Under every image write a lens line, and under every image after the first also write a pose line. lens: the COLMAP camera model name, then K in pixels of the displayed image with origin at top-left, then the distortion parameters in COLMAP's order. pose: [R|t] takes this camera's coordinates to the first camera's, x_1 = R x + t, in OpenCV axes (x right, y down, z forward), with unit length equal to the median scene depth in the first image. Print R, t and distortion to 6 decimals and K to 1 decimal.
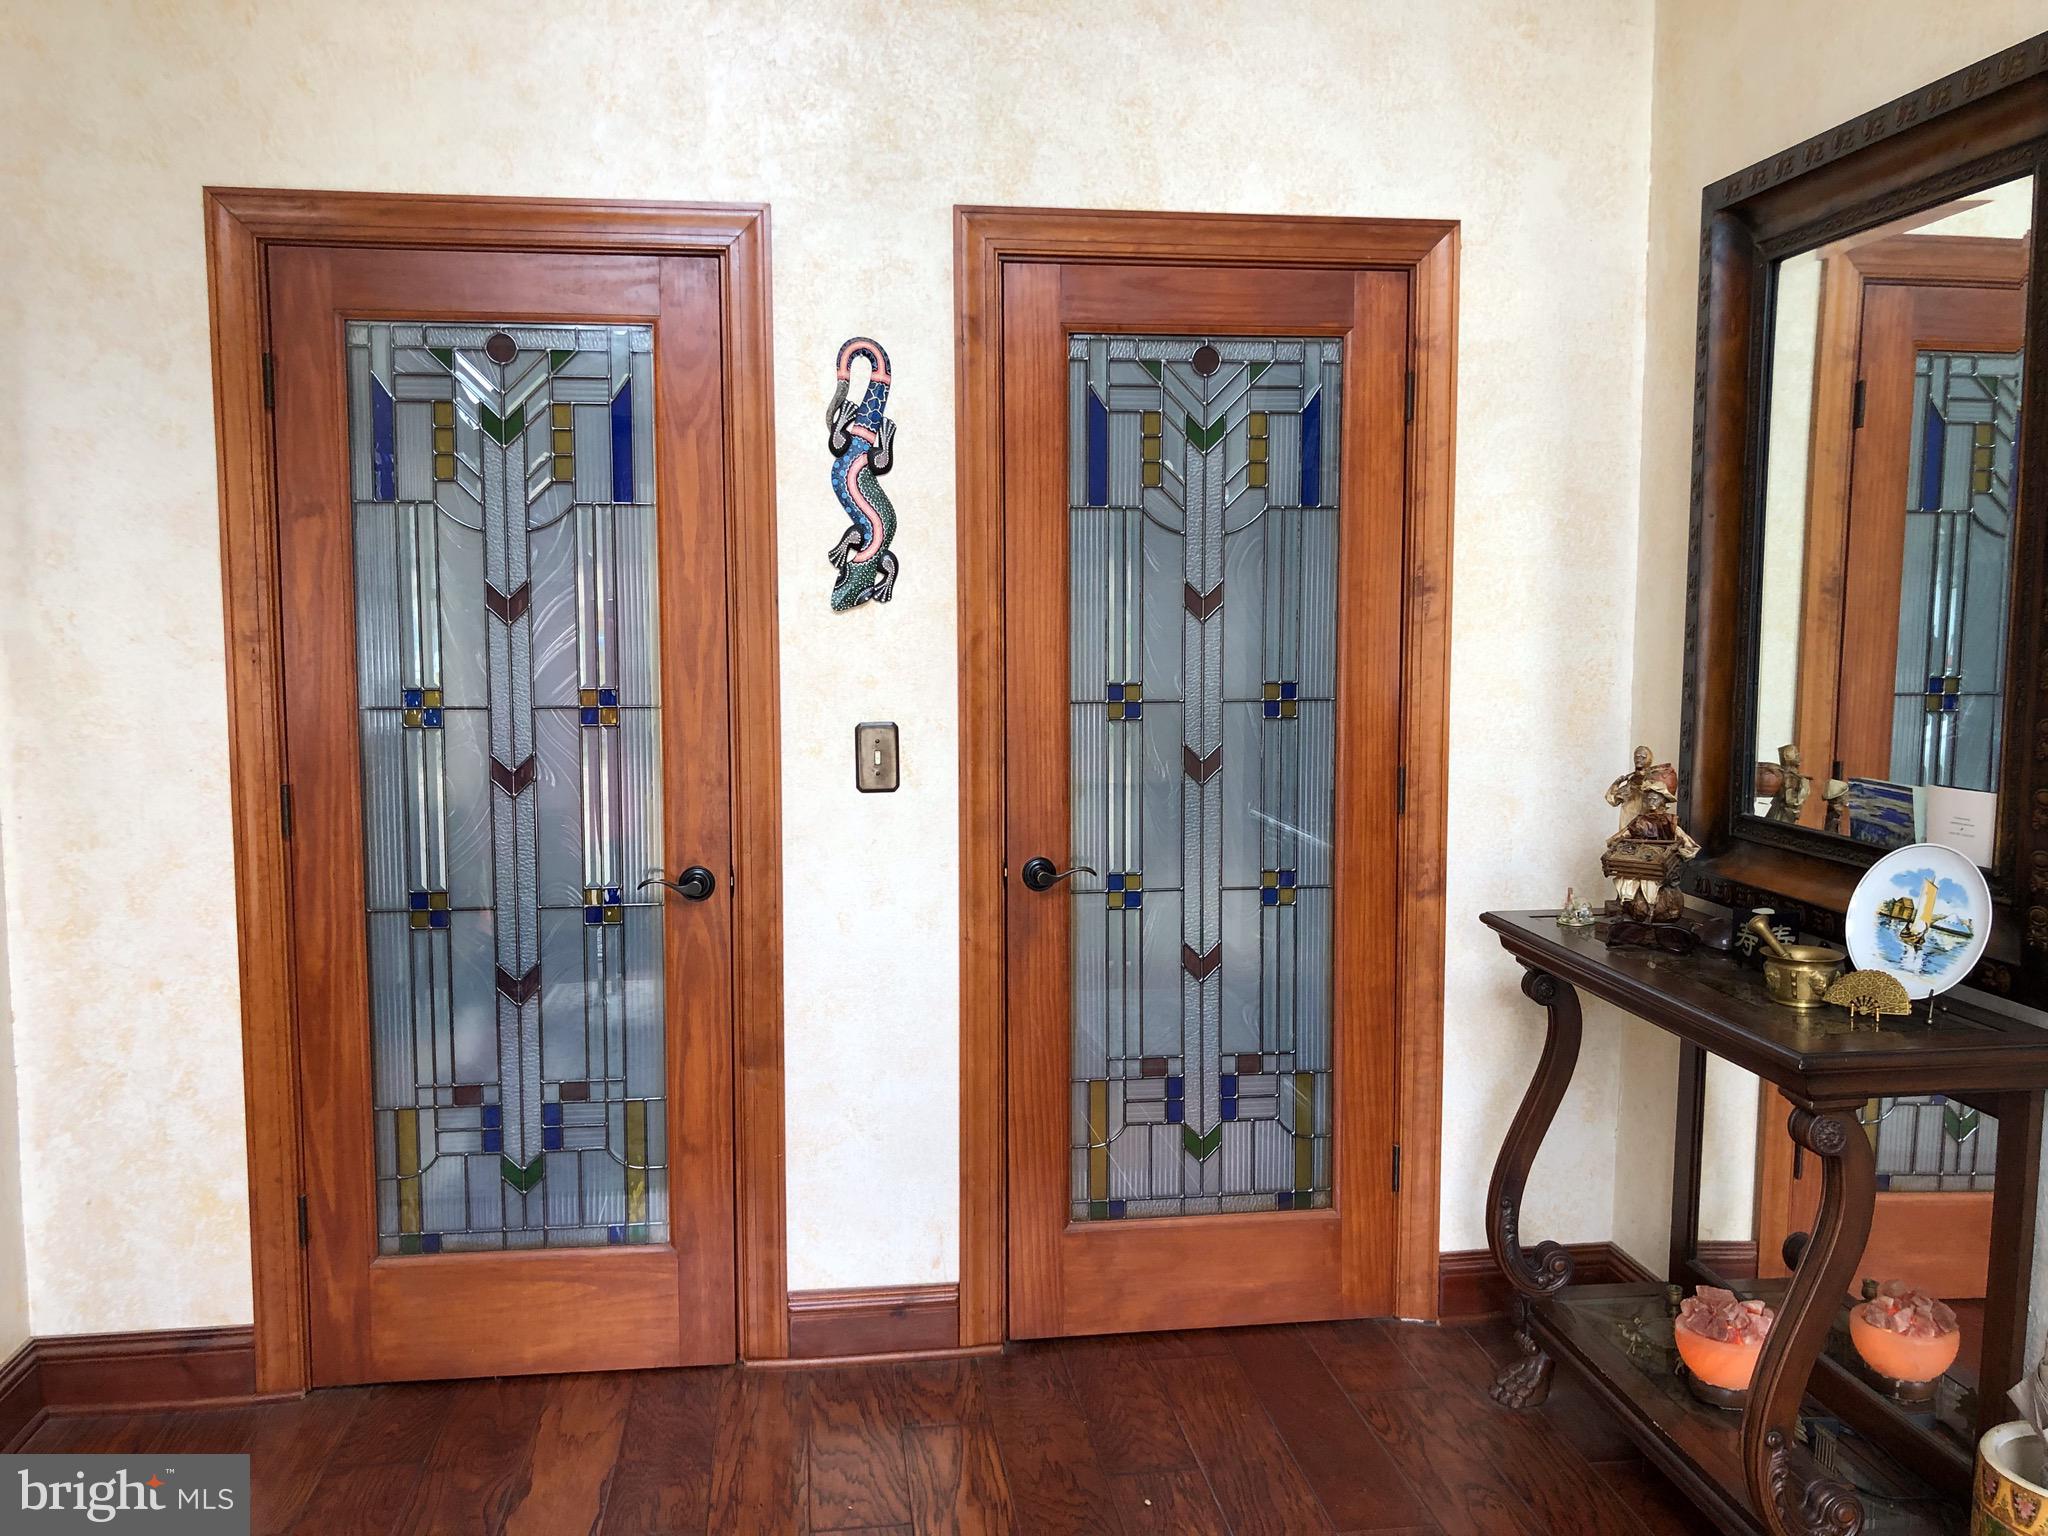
lens RADIAL K [[1693.5, 0, 1020.6], [0, 1693.5, 770.0], [0, 0, 1]] dist [0.017890, -0.013270]
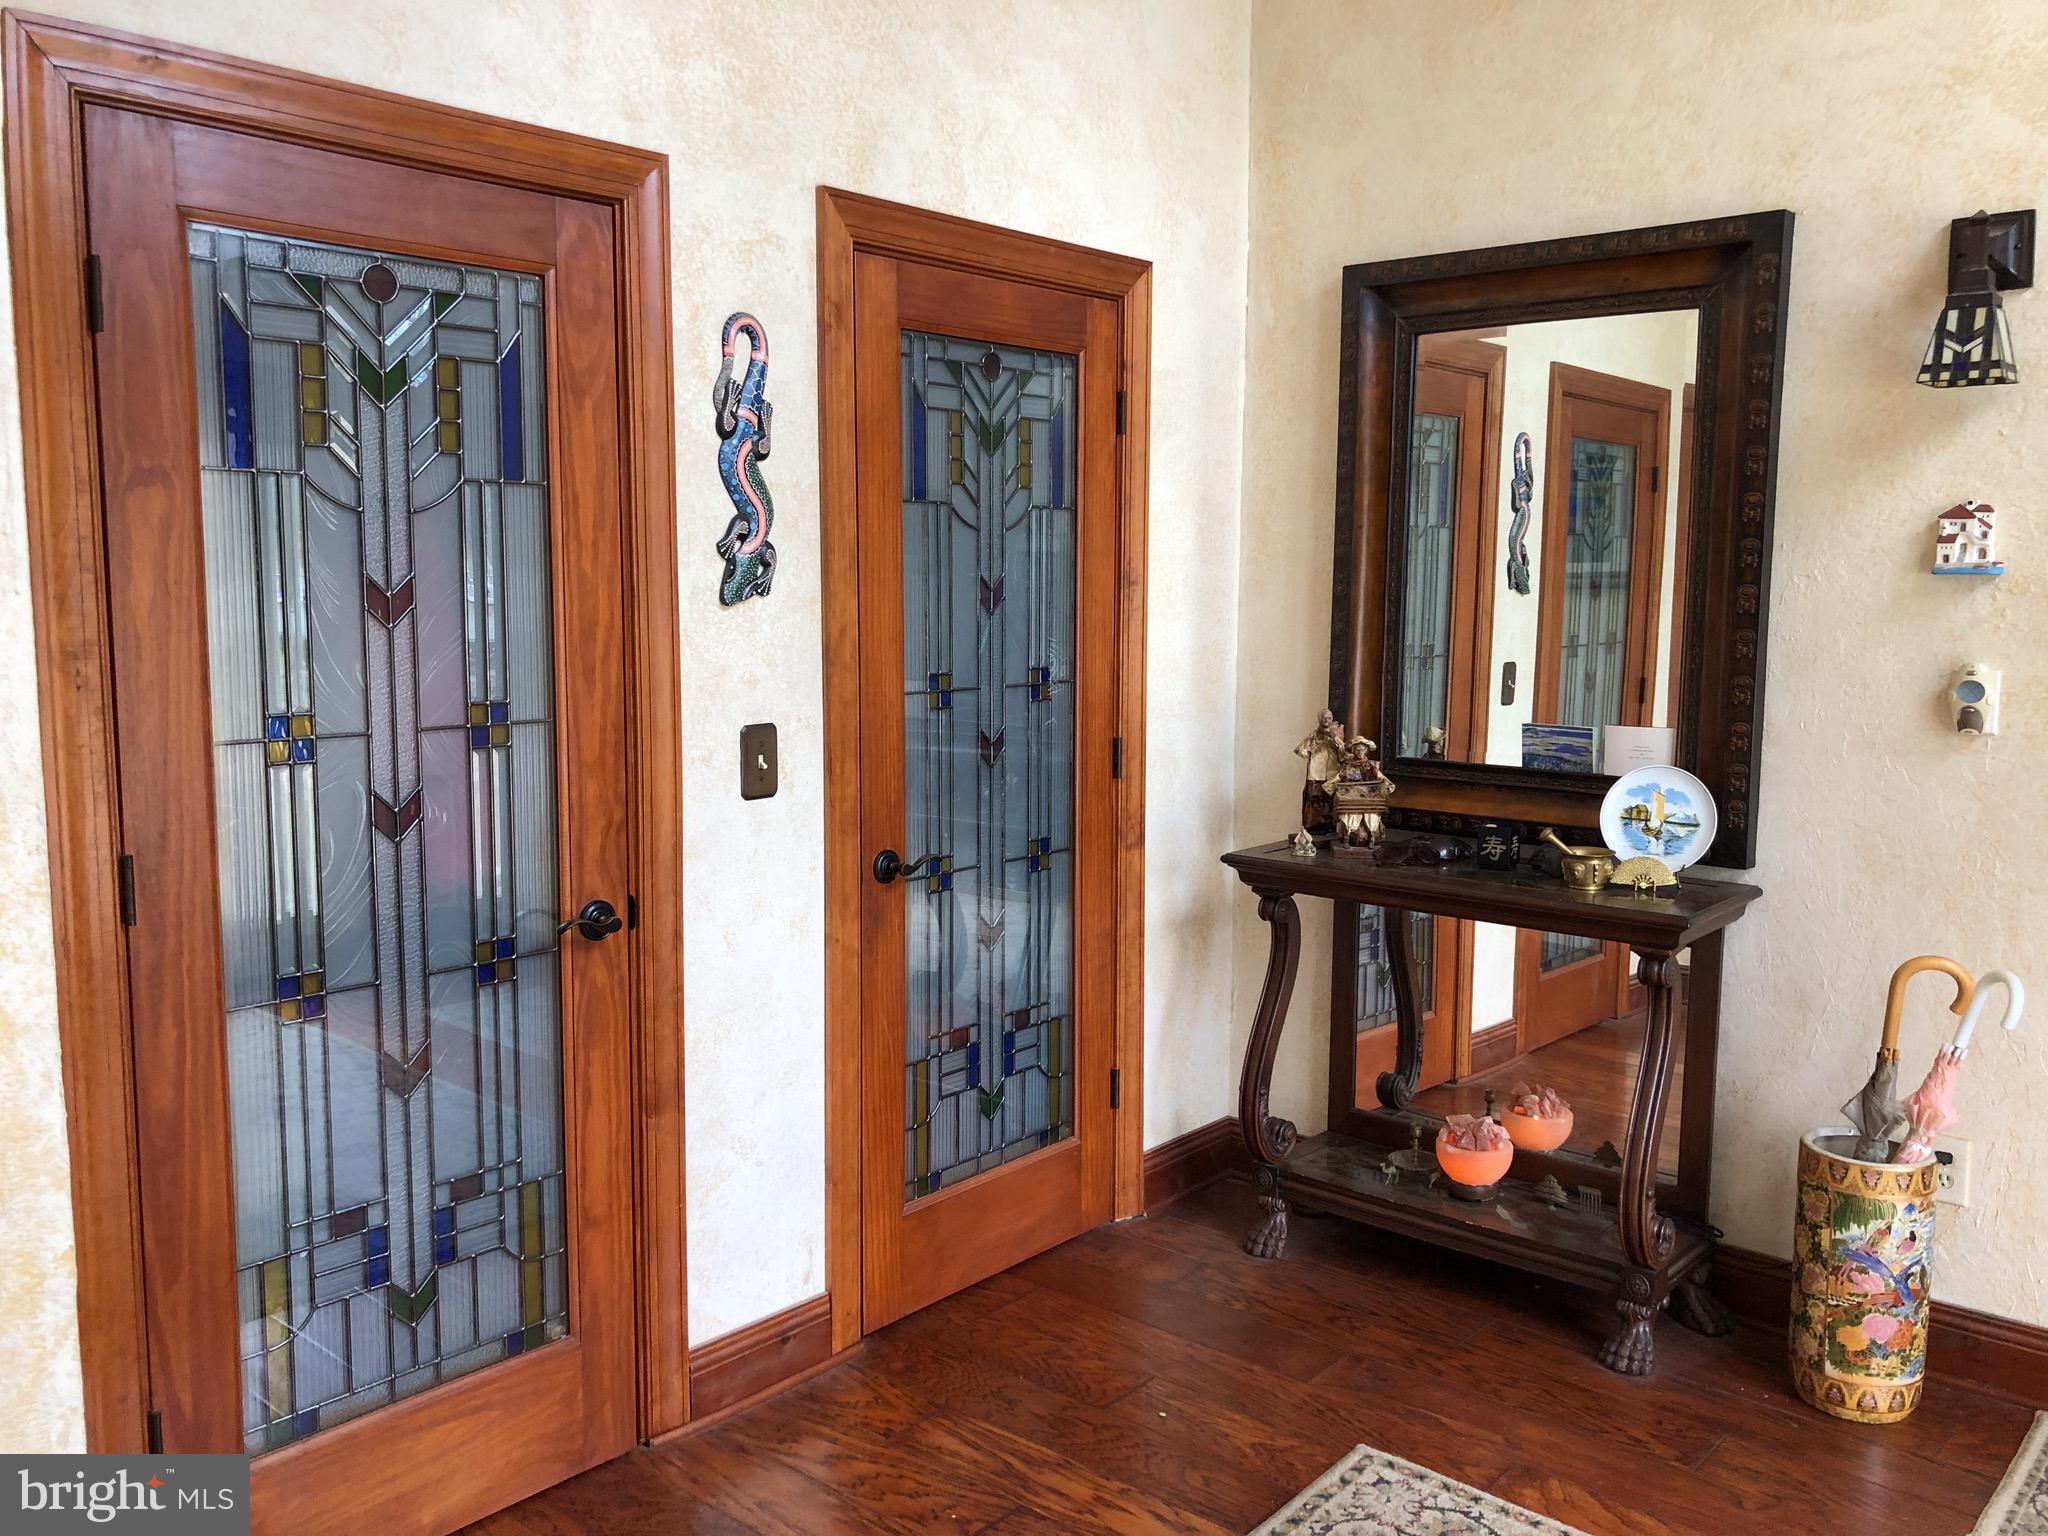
lens RADIAL K [[1693.5, 0, 1027.7], [0, 1693.5, 758.4], [0, 0, 1]] dist [0.017890, -0.013270]
pose [[0.751347, -0.069848, 0.656200, -0.597533], [0.059573, 0.997502, 0.037967, -0.036246], [-0.657213, 0.010565, 0.753631, 0.192779]]
